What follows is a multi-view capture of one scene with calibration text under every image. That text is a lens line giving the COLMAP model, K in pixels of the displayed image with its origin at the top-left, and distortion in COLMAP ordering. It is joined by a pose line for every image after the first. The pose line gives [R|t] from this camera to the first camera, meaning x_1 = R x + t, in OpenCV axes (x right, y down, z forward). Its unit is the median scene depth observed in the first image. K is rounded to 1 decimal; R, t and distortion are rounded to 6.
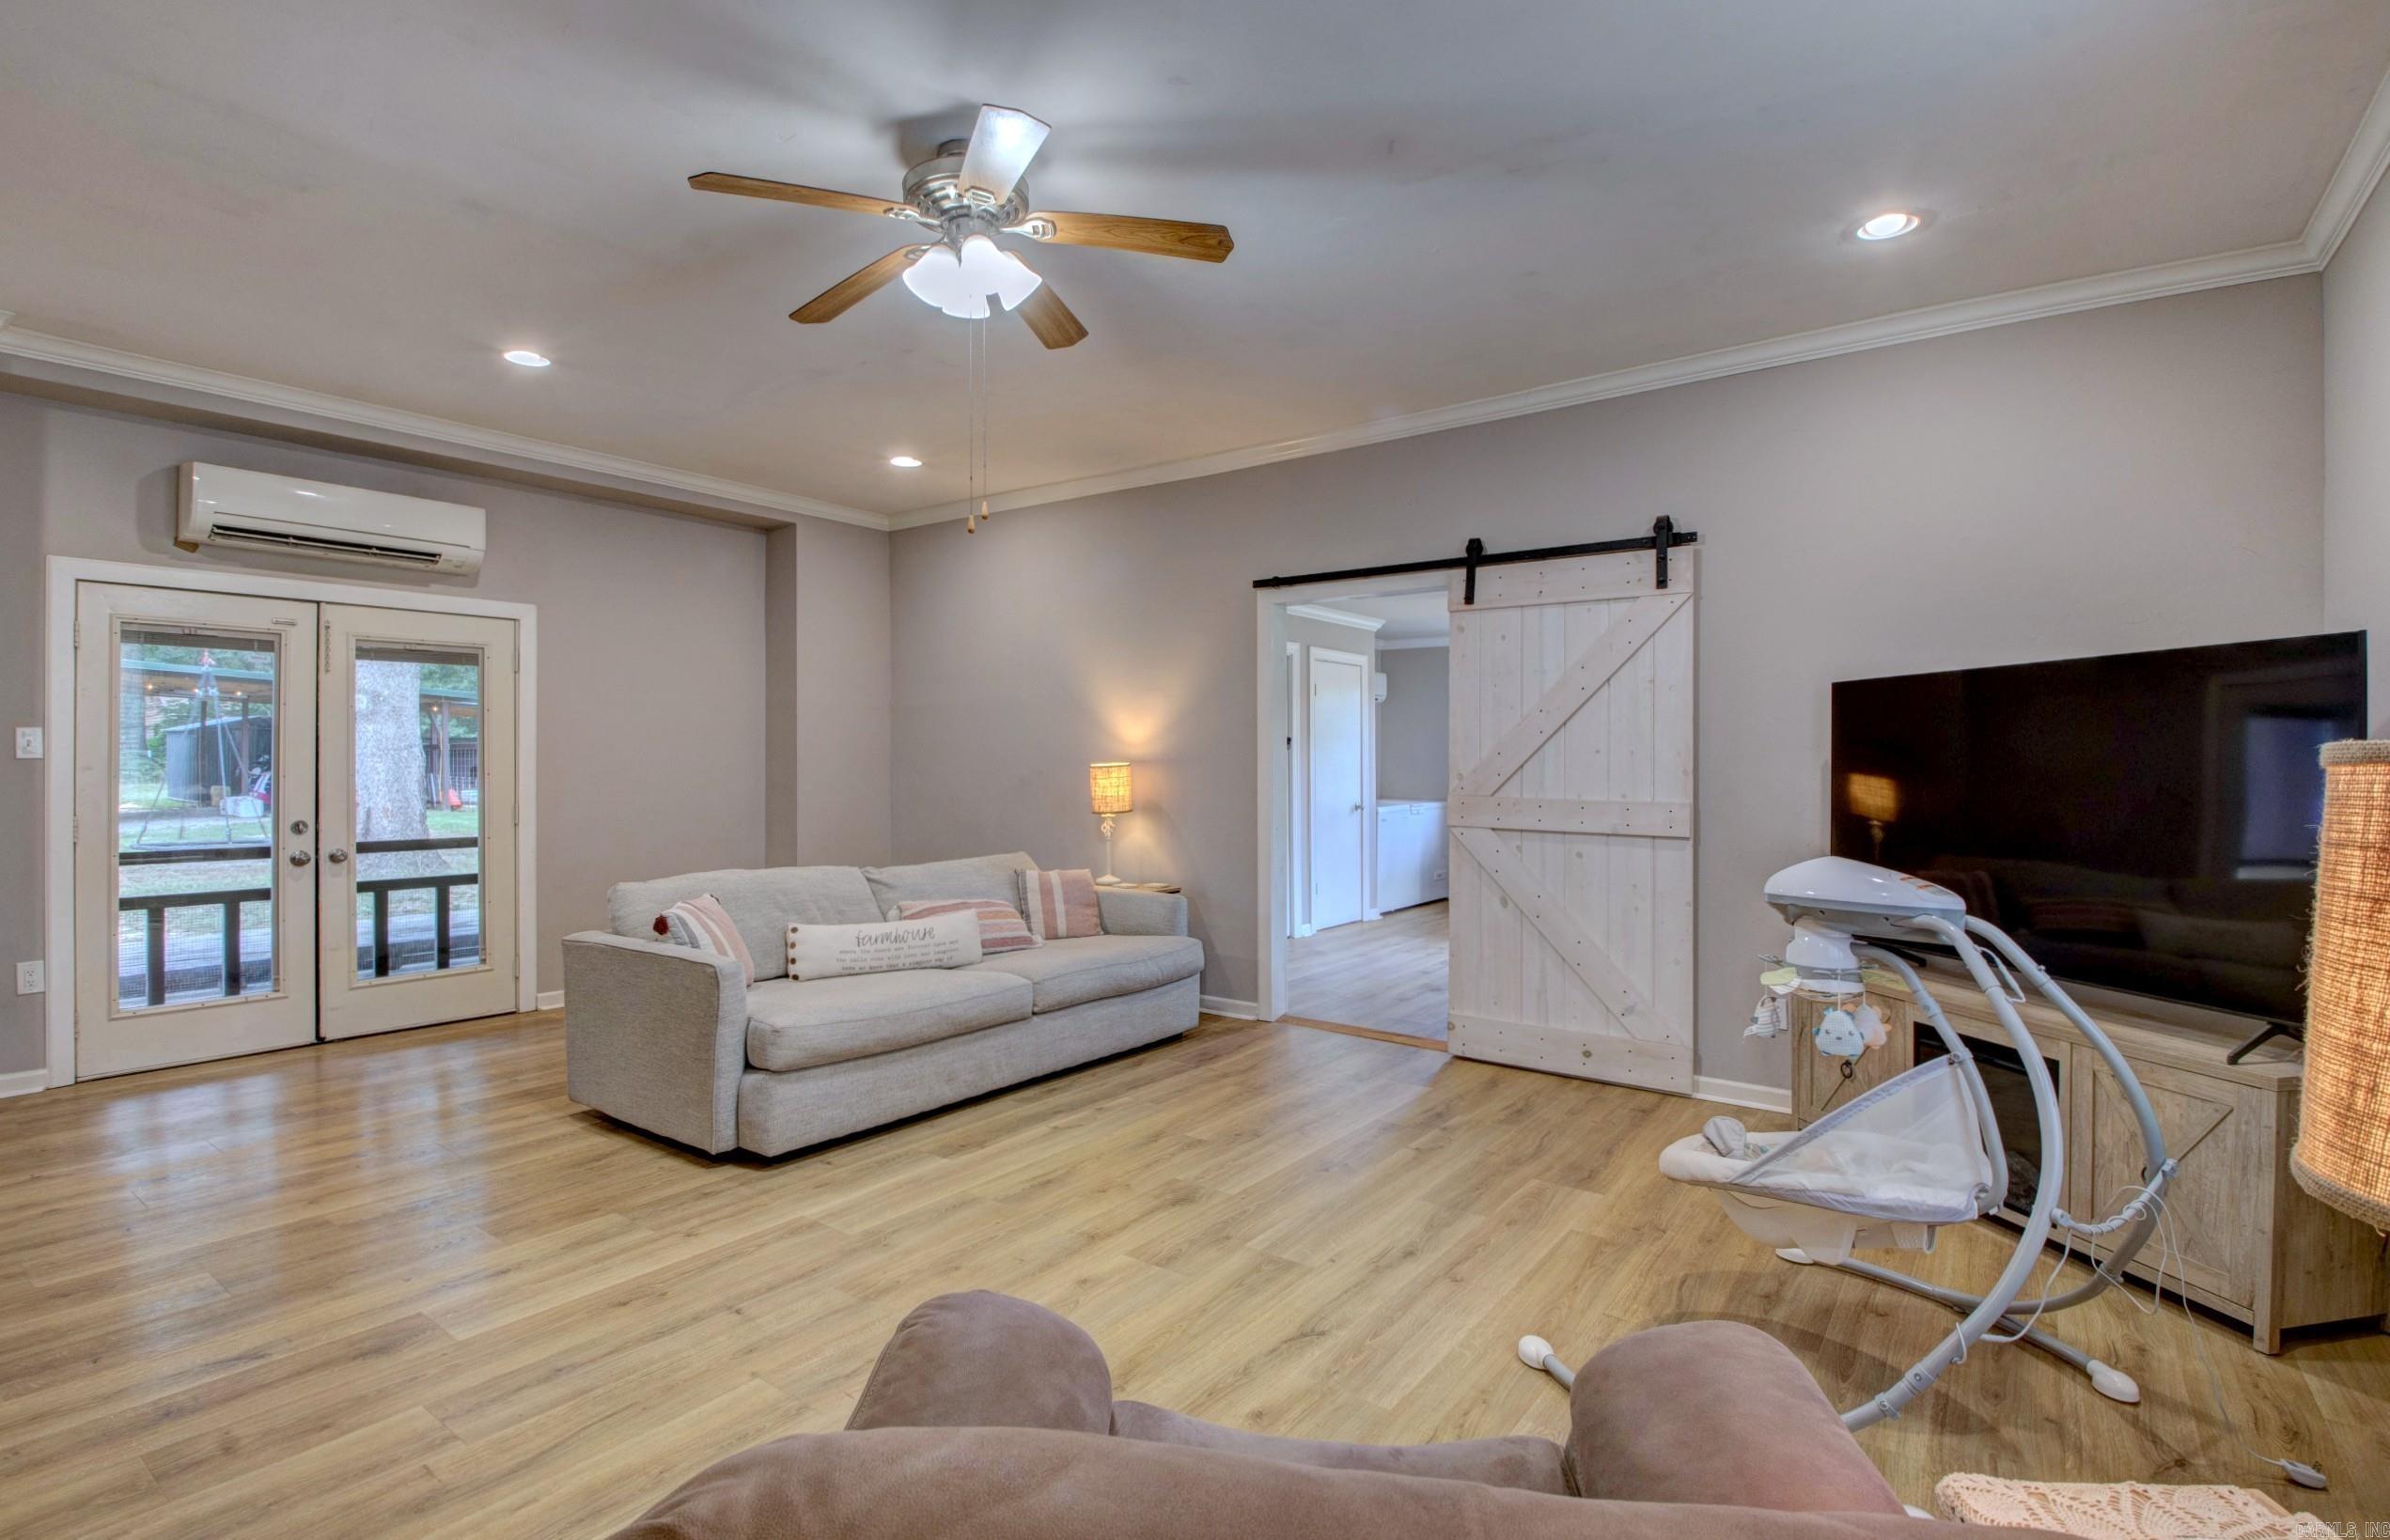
lens RADIAL K [[1148.4, 0, 1195.0], [0, 1148.4, 770.0], [0, 0, 1]] dist [-0.001261, -0.009181]
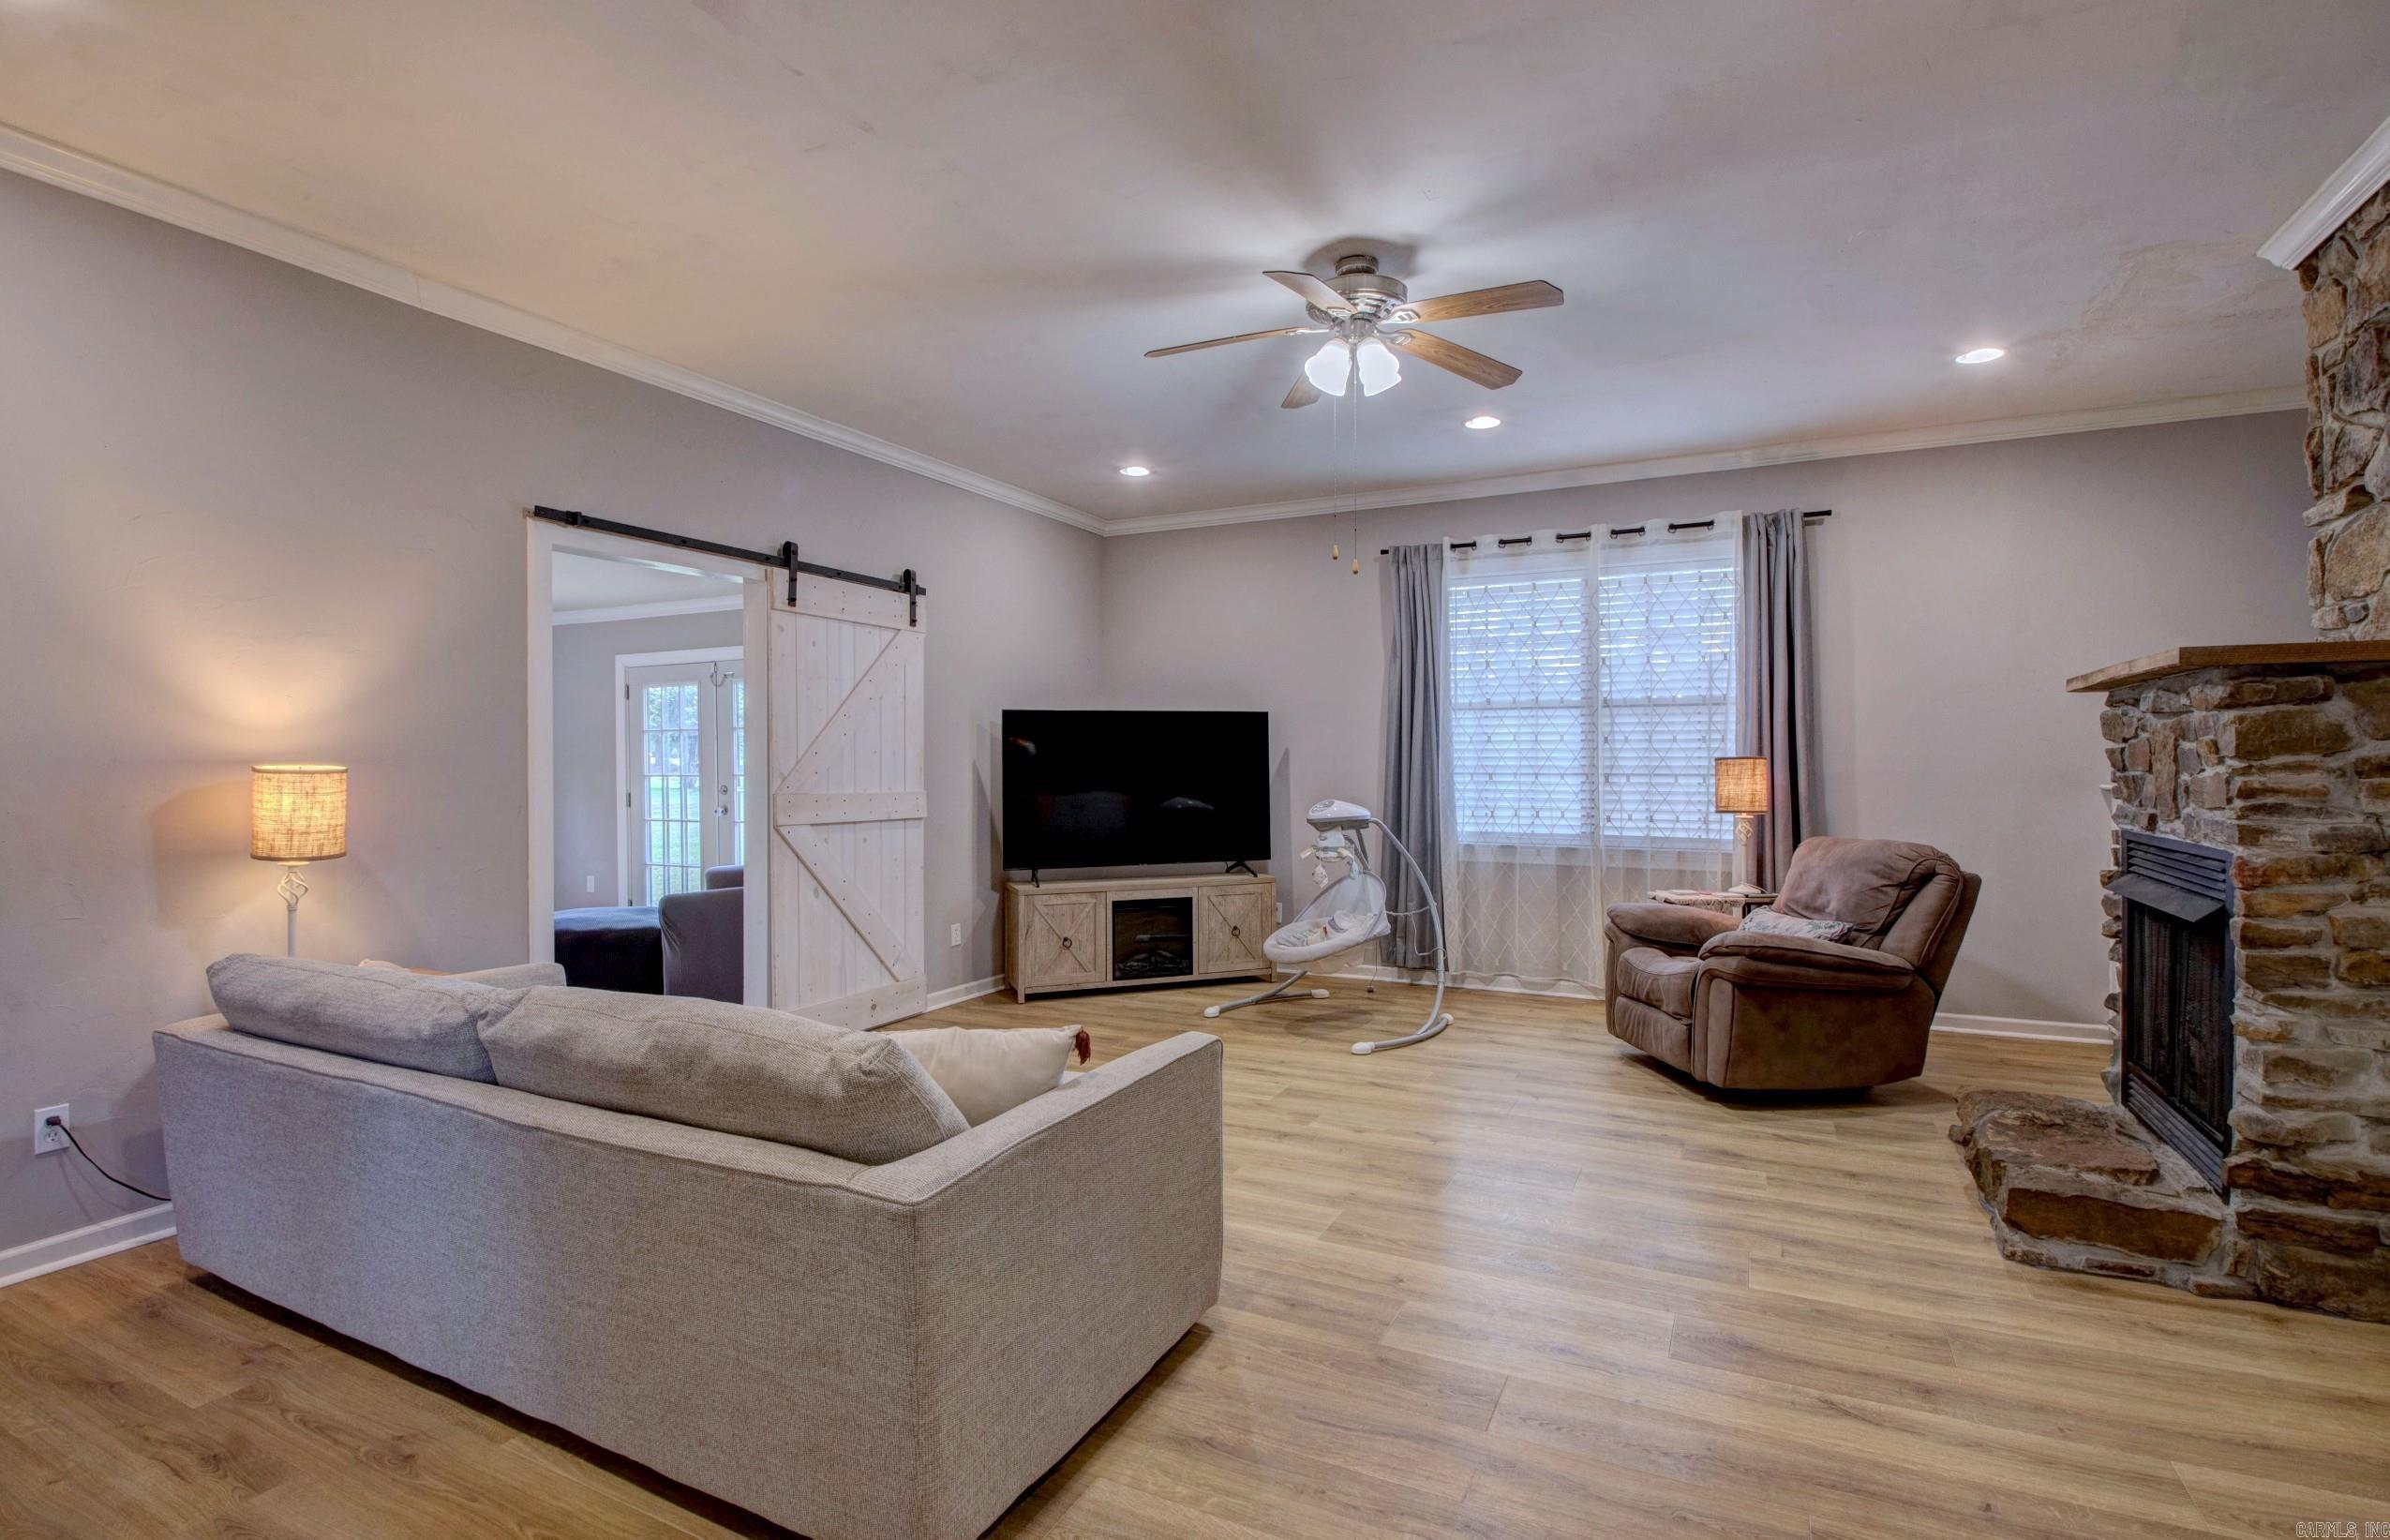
lens RADIAL K [[1118.6, 0, 1195.0], [0, 1118.6, 770.0], [0, 0, 1]] dist [0.028539, -0.036986]
pose [[-0.179247, -0.005008, 0.983791, -1.113276], [0.011103, 0.999913, 0.007113, -0.002448], [-0.983741, 0.012198, -0.179176, 1.141873]]
